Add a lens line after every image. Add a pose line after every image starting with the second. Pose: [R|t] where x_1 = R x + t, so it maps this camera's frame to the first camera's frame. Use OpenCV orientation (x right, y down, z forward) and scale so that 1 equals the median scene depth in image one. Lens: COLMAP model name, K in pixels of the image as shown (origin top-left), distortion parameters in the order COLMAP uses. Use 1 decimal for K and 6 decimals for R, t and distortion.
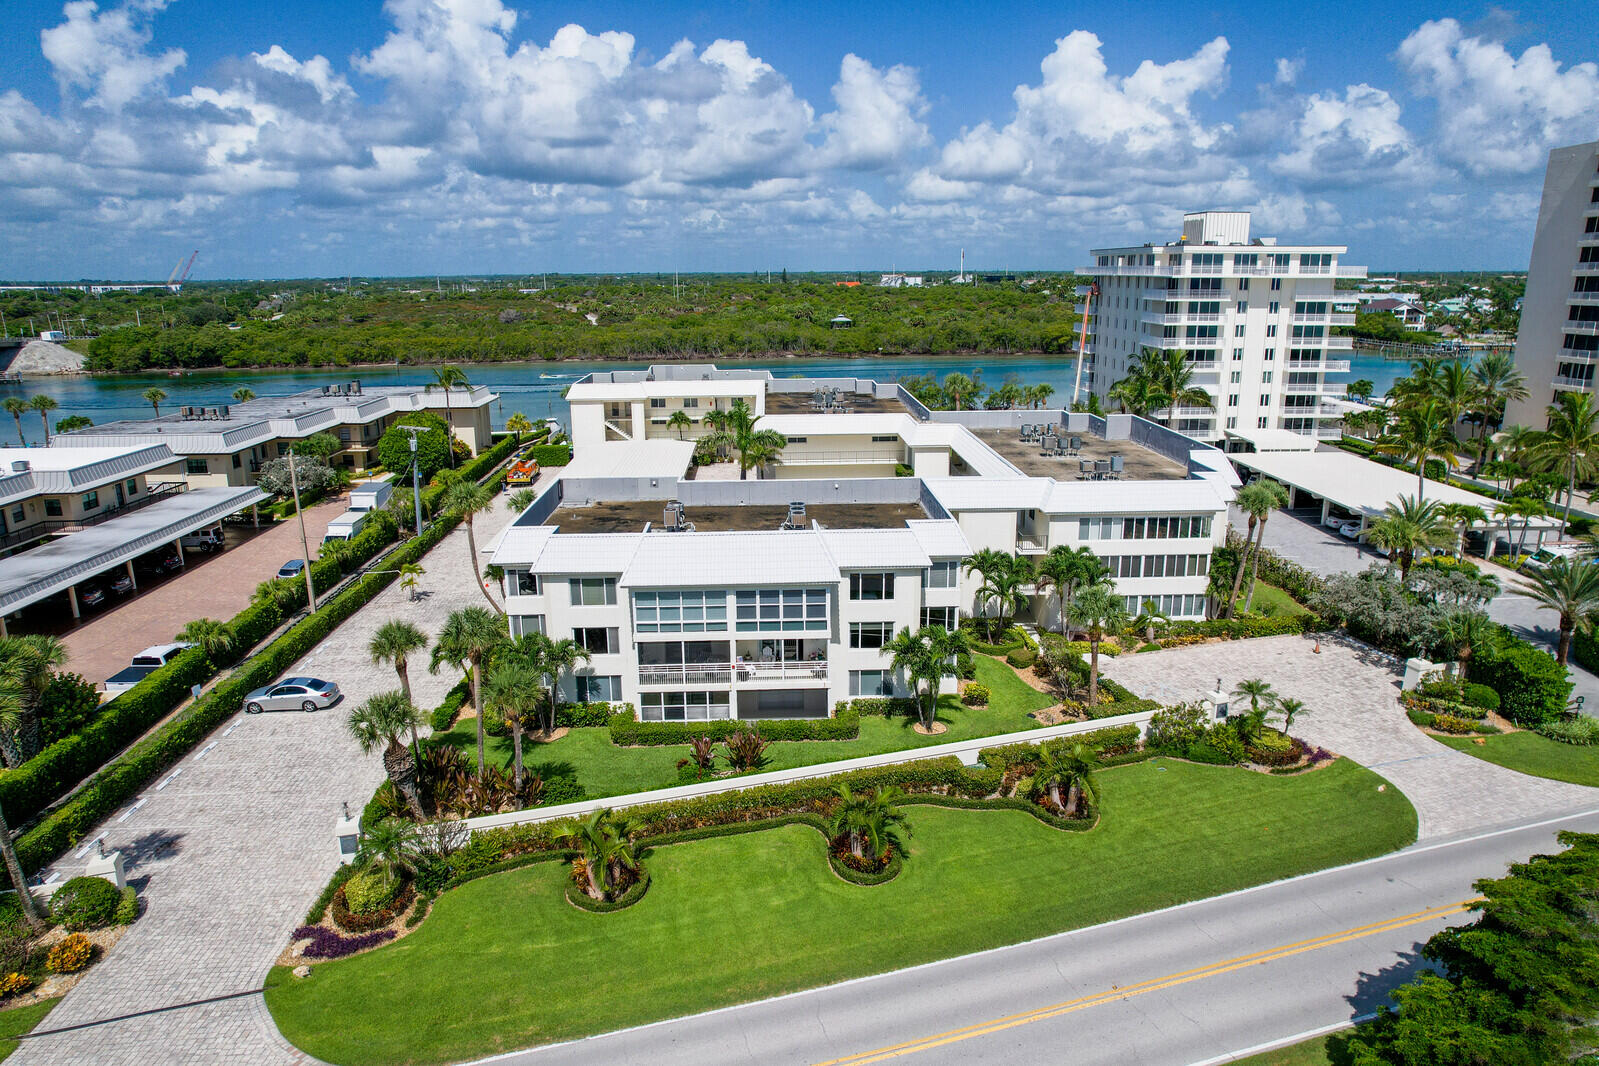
lens RADIAL K [[1019.6, 0, 804.9], [0, 1019.6, 536.4], [0, 0, 1]] dist [-0.071088, 0.066020]
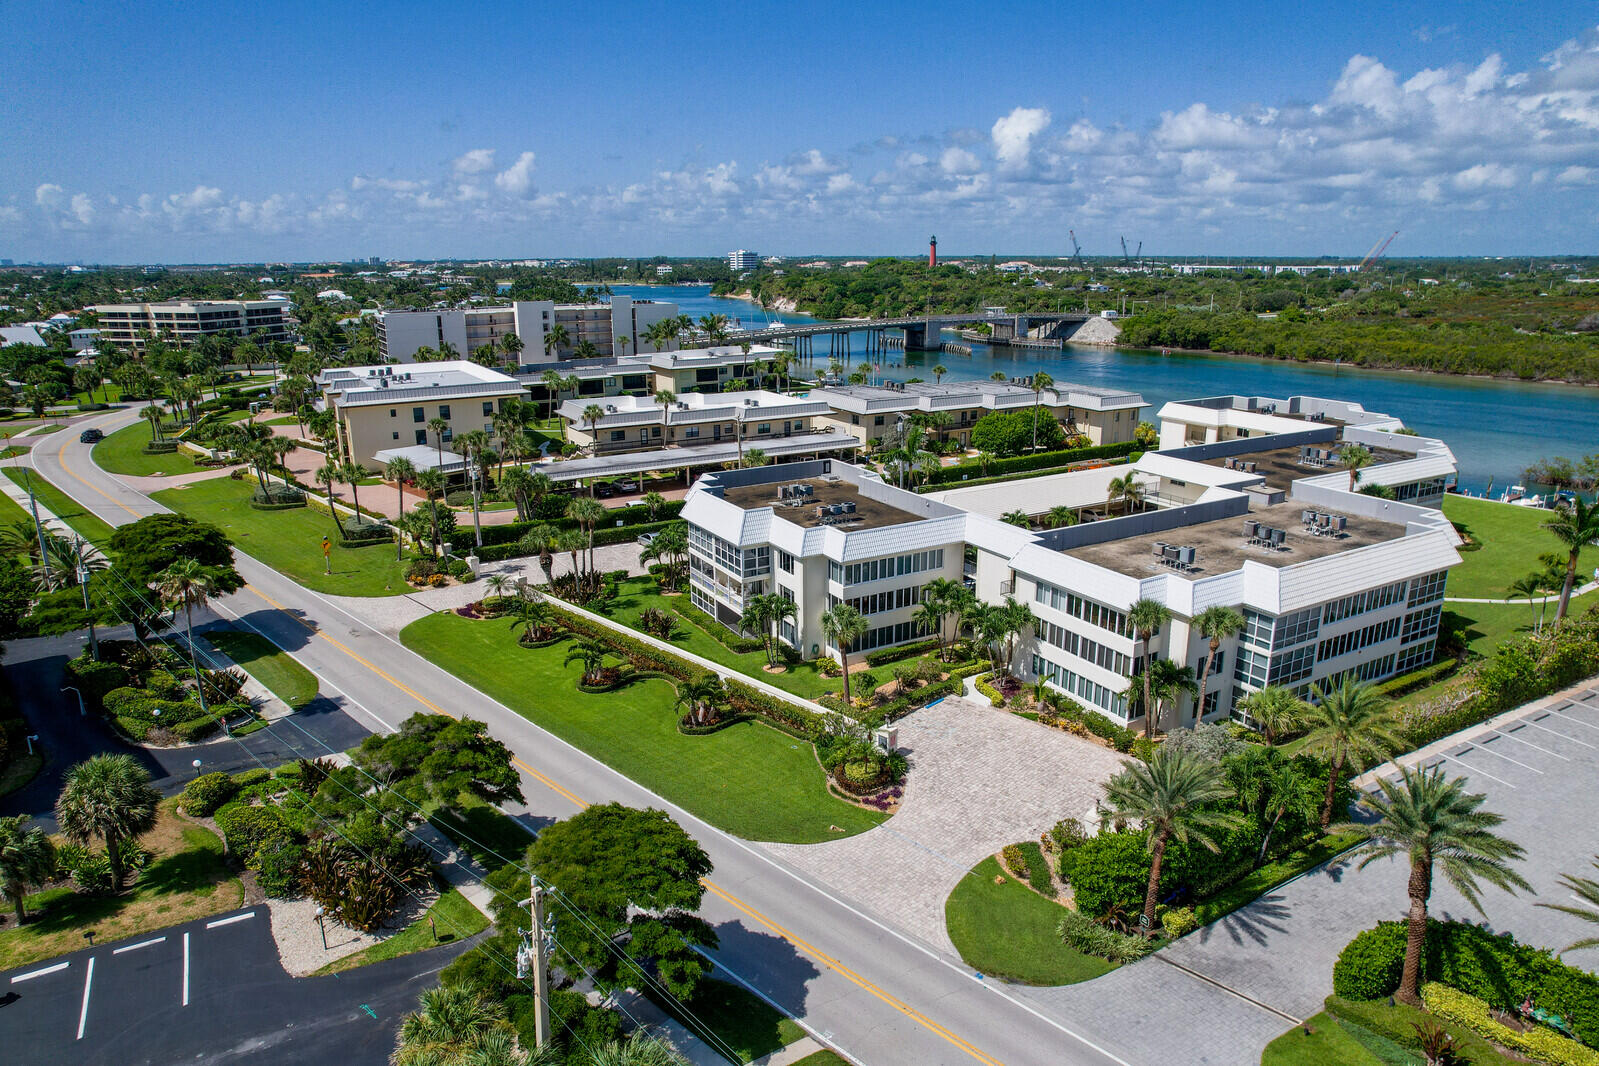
lens RADIAL K [[1019.6, 0, 804.9], [0, 1019.6, 536.4], [0, 0, 1]] dist [-0.071088, 0.066020]
pose [[0.468950, 0.243317, -0.849048, 0.659492], [-0.224187, 0.962613, 0.152038, -0.107178], [0.854299, 0.119047, 0.505966, 0.154557]]
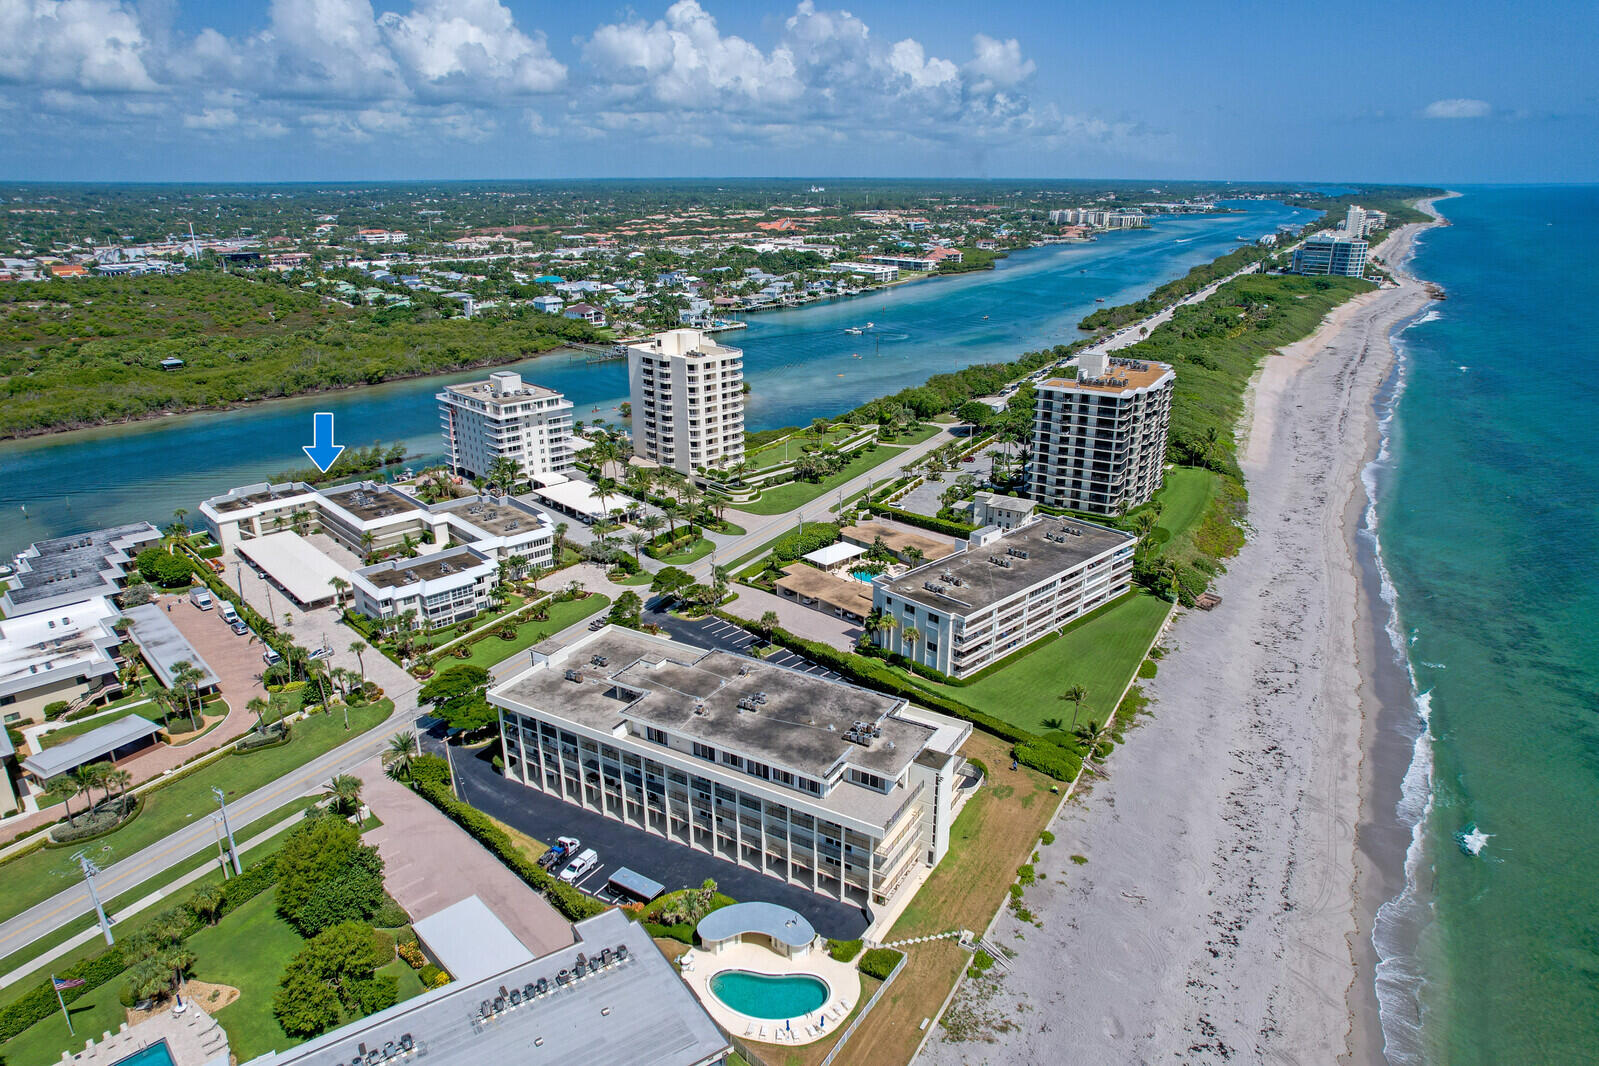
lens RADIAL K [[1014.1, 0, 799.5], [0, 1014.1, 533.0], [0, 0, 1]] dist [-0.030923, -0.001427]
pose [[0.751998, -0.217279, 0.622325, -0.710268], [0.164811, 0.976102, 0.141645, -0.244973], [-0.638229, -0.003950, 0.769836, -1.420461]]
